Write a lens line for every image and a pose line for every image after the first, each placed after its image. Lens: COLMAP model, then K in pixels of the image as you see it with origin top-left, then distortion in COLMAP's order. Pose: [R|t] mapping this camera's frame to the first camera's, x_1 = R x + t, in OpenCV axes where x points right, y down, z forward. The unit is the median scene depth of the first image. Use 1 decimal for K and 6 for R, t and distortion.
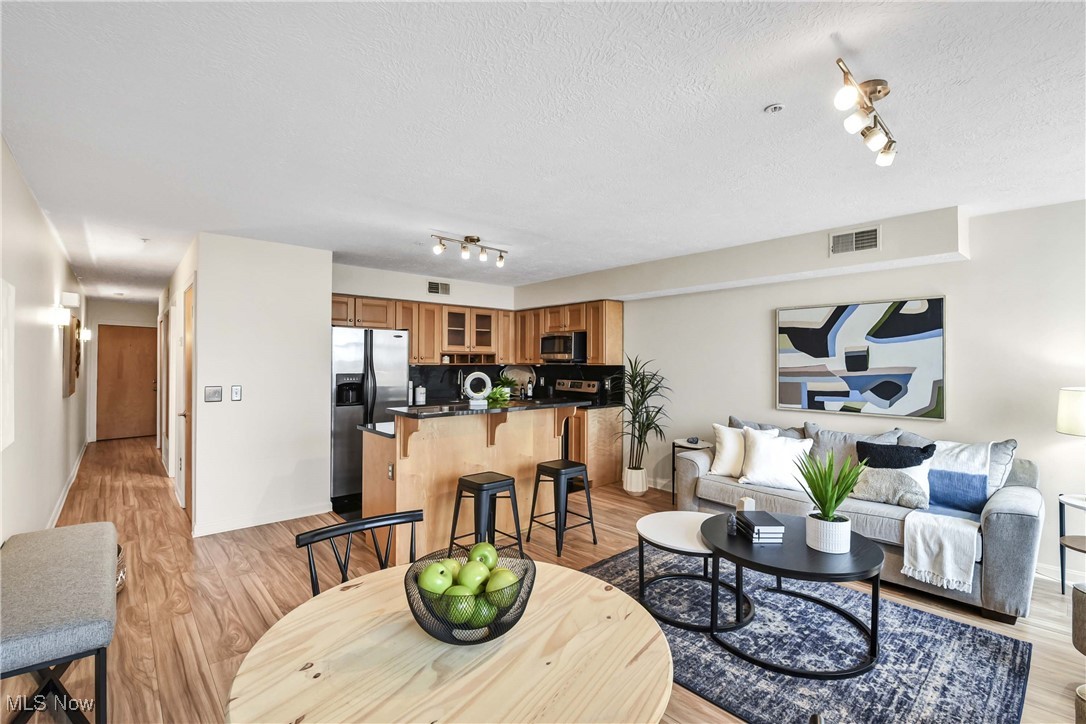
lens RADIAL K [[485.1, 0, 546.6], [0, 485.1, 359.4], [0, 0, 1]] dist [-0.002960, -0.009274]
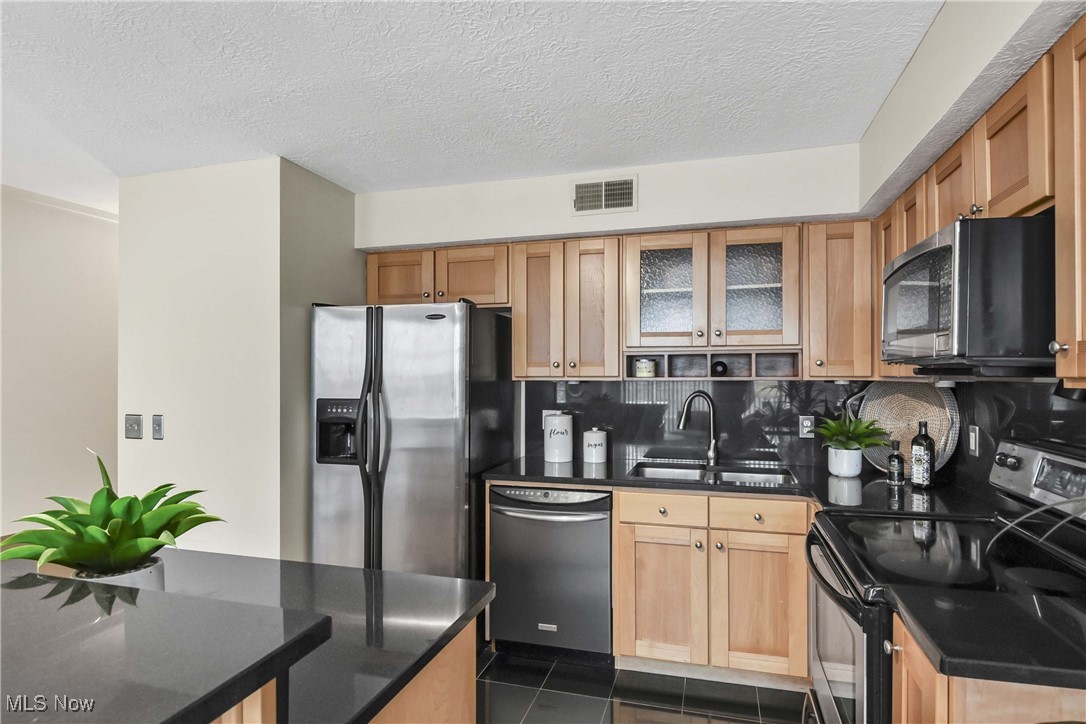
lens RADIAL K [[547.6, 0, 572.9], [0, 547.6, 370.9], [0, 0, 1]] dist [0.000255, -0.000071]
pose [[0.543744, -0.012488, -0.839158, 0.240870], [0.009344, 0.999917, -0.008826, 0.009561], [0.839199, -0.003042, 0.543816, 1.137222]]
